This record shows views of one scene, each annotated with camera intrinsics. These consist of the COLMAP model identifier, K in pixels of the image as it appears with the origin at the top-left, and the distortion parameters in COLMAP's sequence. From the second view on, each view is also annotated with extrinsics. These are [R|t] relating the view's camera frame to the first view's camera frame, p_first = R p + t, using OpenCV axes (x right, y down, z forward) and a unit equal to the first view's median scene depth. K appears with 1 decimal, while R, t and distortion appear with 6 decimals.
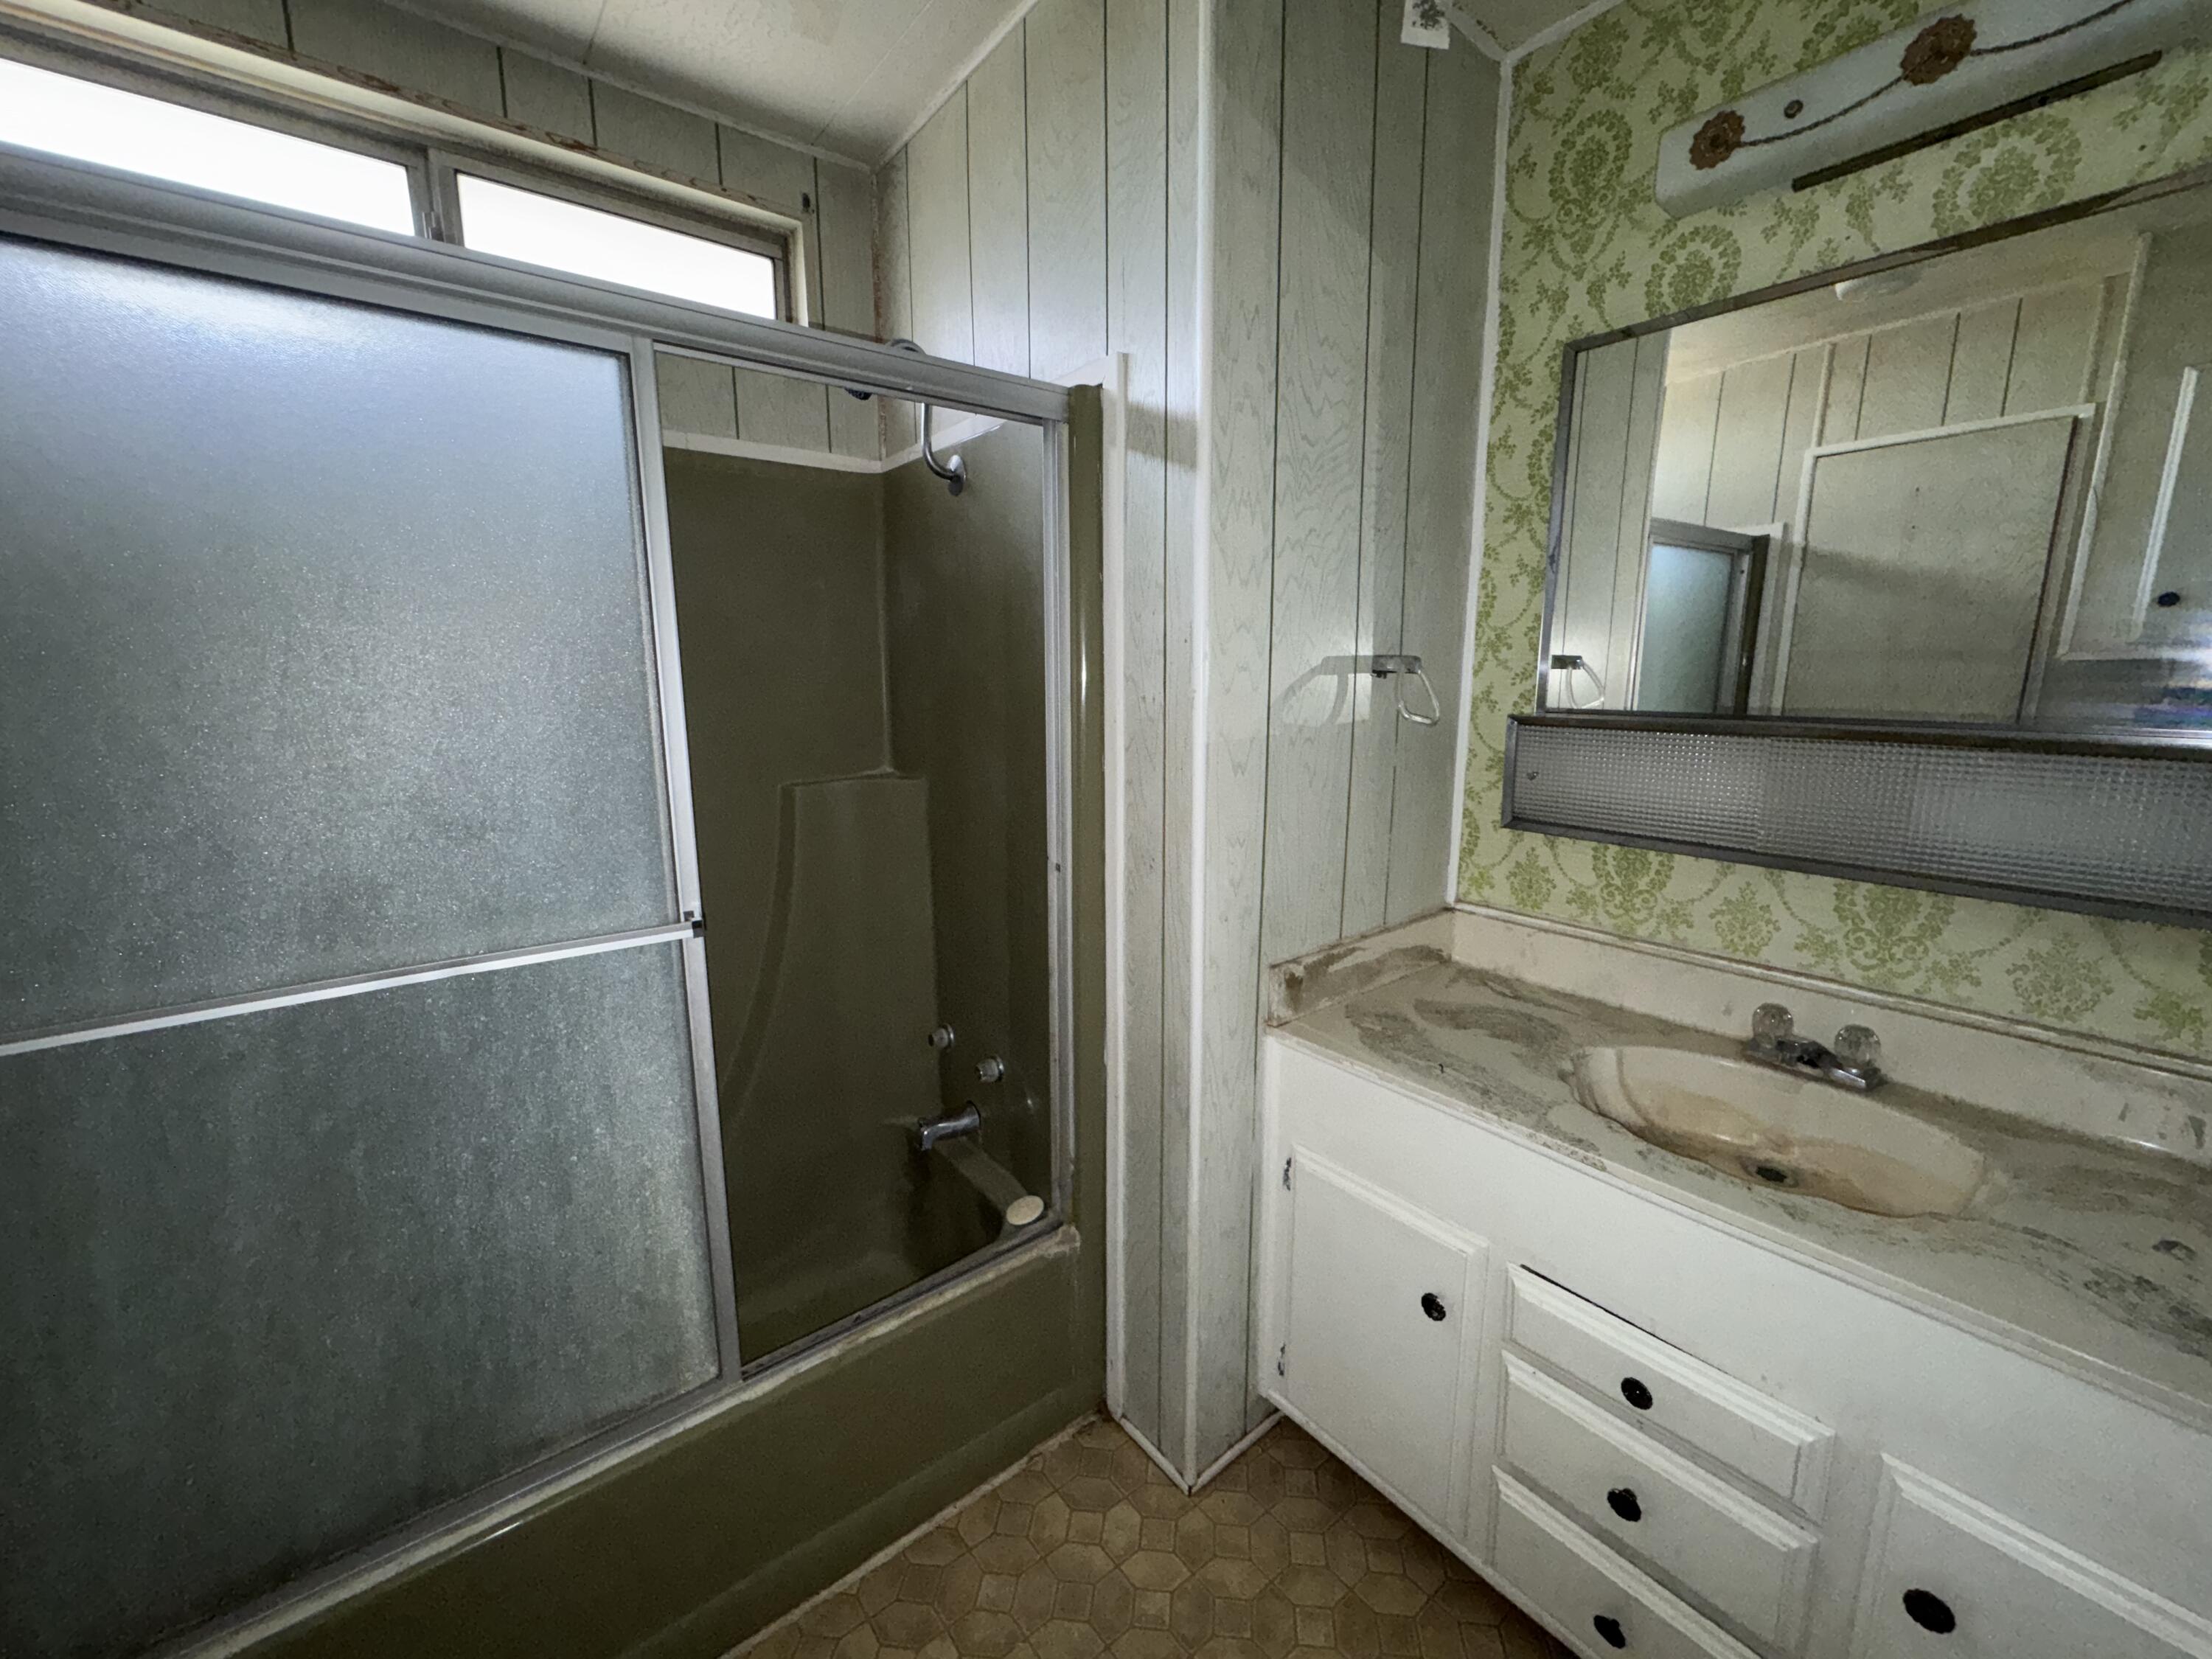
lens RADIAL K [[881.7, 0, 1106.0], [0, 881.7, 829.5], [0, 0, 1]] dist [-0.003491, -0.001052]
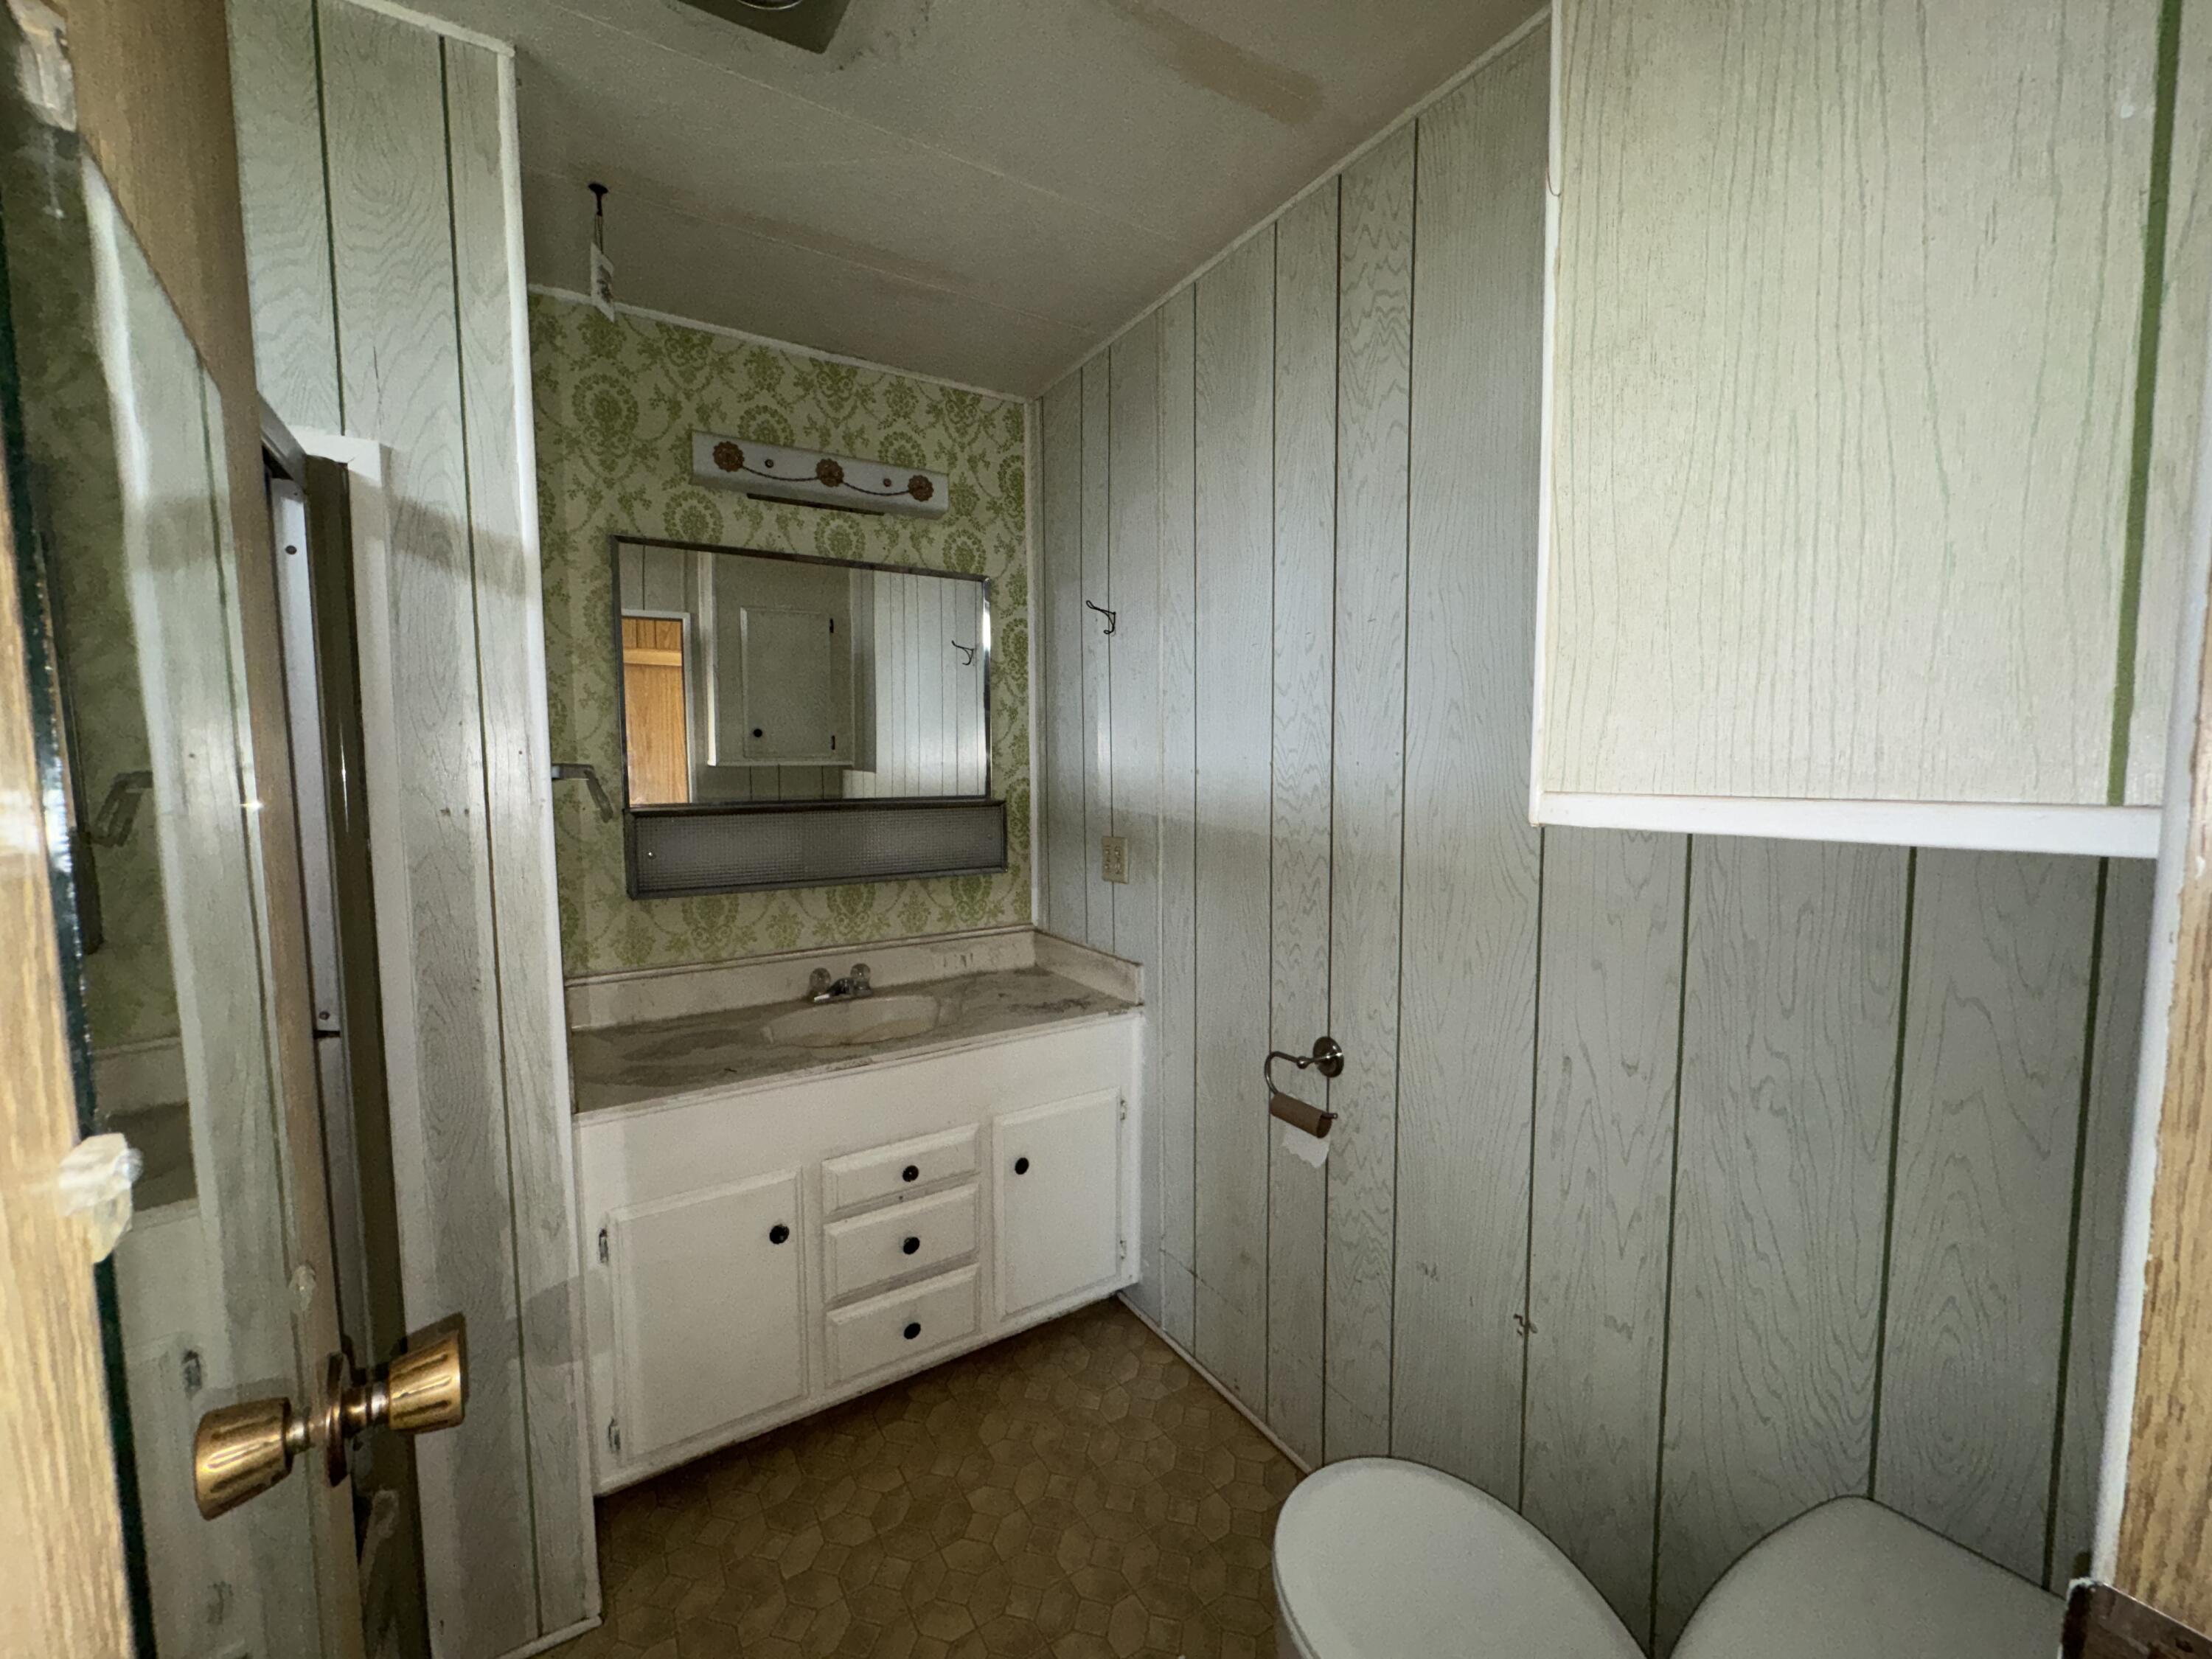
lens RADIAL K [[879.0, 0, 1103.0], [0, 879.0, 828.5], [0, 0, 1]] dist [-0.002719, -0.000146]
pose [[0.105175, -0.074342, 0.991671, -0.845446], [0.185256, 0.981210, 0.053910, -0.054945], [-0.977046, 0.178043, 0.116971, 0.224469]]
